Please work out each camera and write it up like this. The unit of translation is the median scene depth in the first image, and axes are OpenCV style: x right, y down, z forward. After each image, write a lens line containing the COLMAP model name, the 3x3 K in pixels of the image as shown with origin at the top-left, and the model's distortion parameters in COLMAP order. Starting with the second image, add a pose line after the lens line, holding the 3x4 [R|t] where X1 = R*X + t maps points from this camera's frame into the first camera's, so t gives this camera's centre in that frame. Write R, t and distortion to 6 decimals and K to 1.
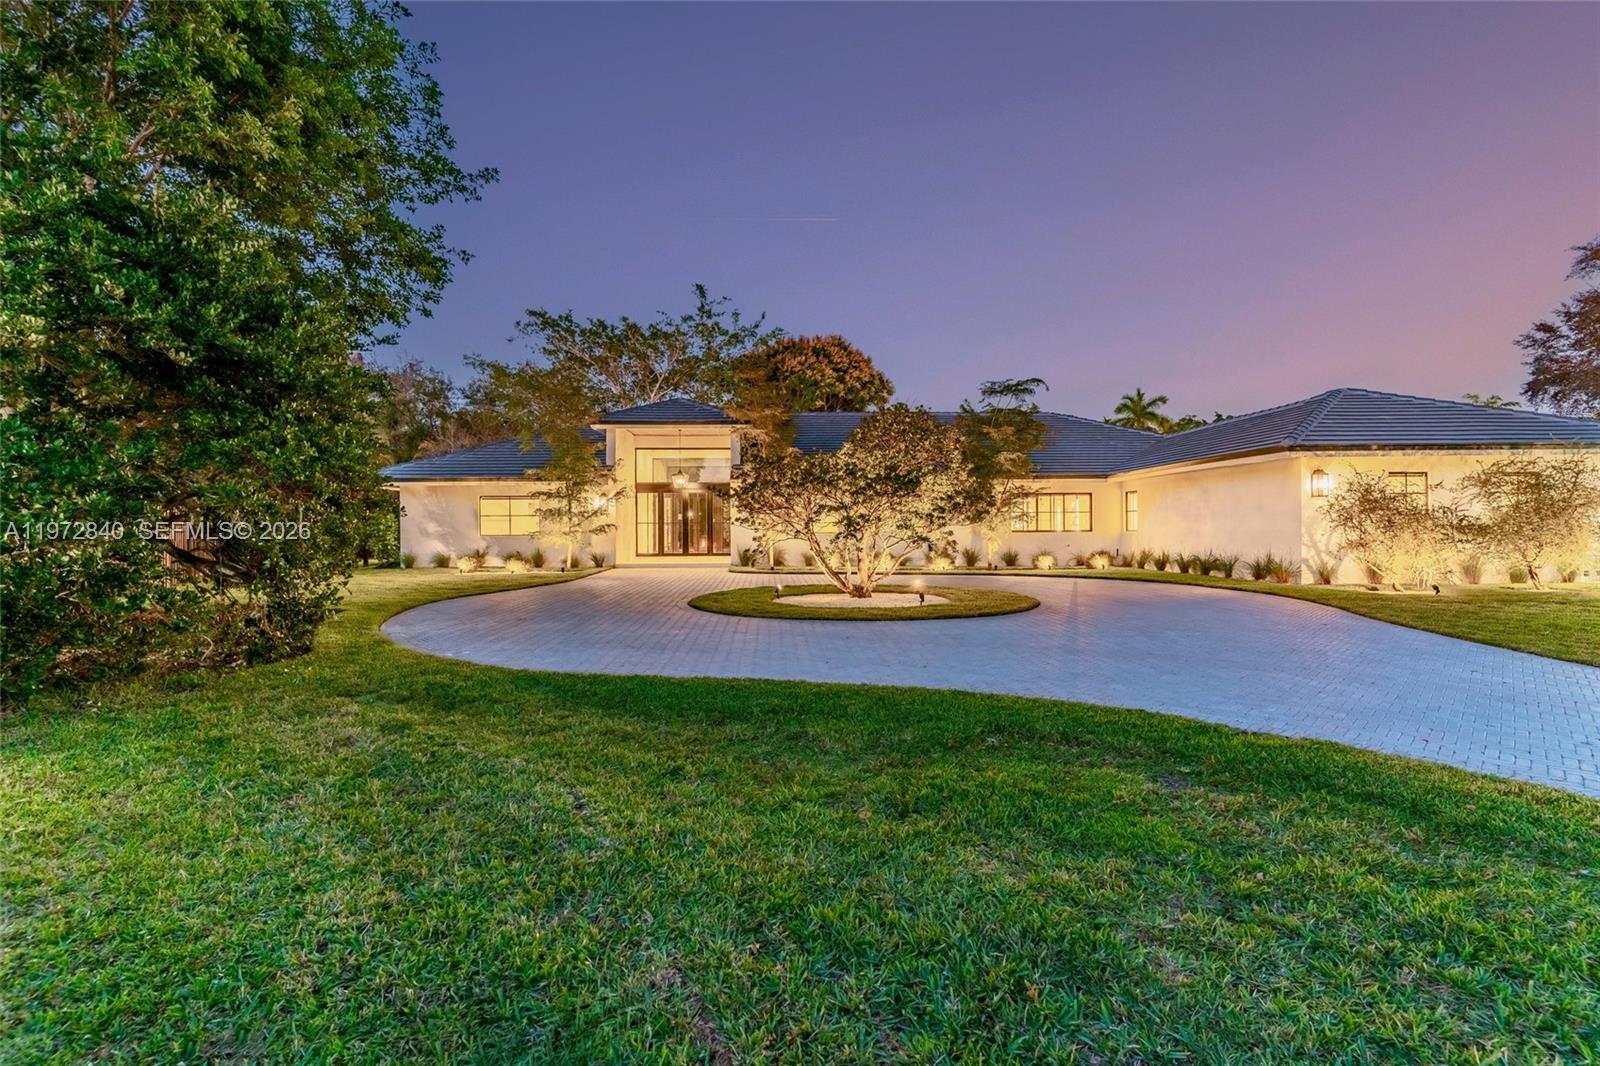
lens RADIAL K [[789.6, 0, 810.3], [0, 789.6, 531.2], [0, 0, 1]] dist [0.001797, -0.000303]
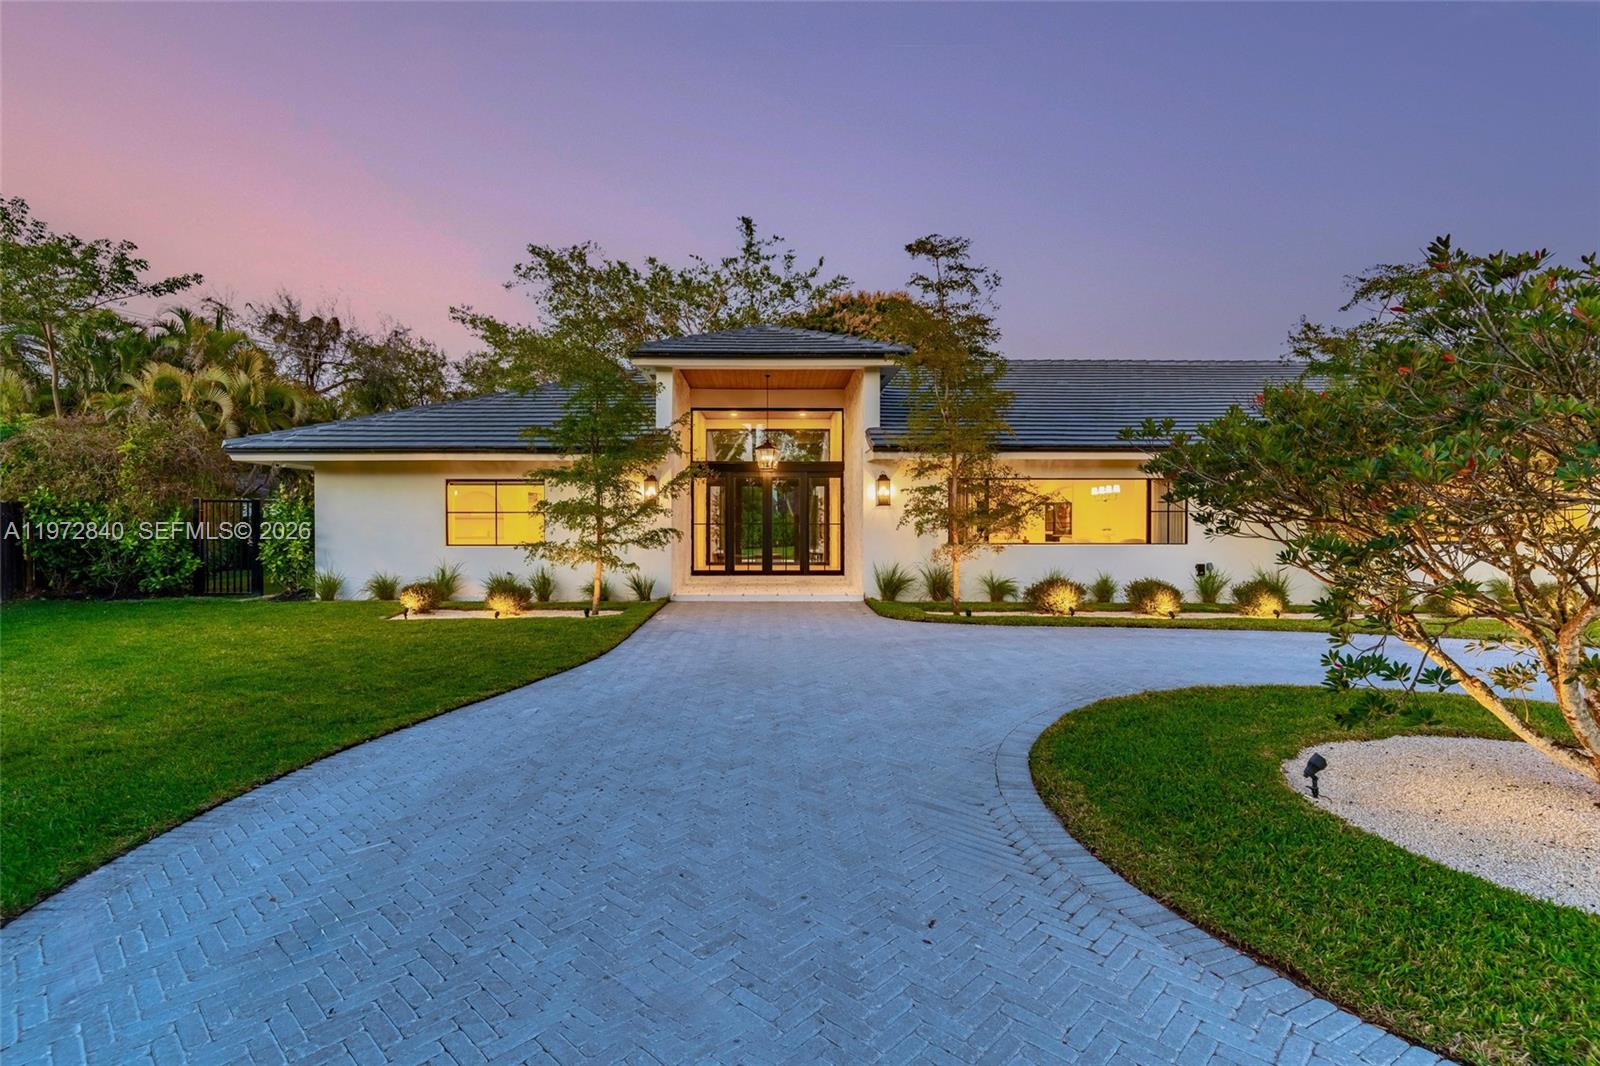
lens RADIAL K [[789.6, 0, 791.4], [0, 789.6, 525.7], [0, 0, 1]] dist [0.001797, -0.000303]
pose [[0.999664, 0.005380, -0.025353, -0.072446], [-0.005331, 0.999984, 0.002007, -0.006236], [0.025364, -0.001871, 0.999677, 0.209220]]
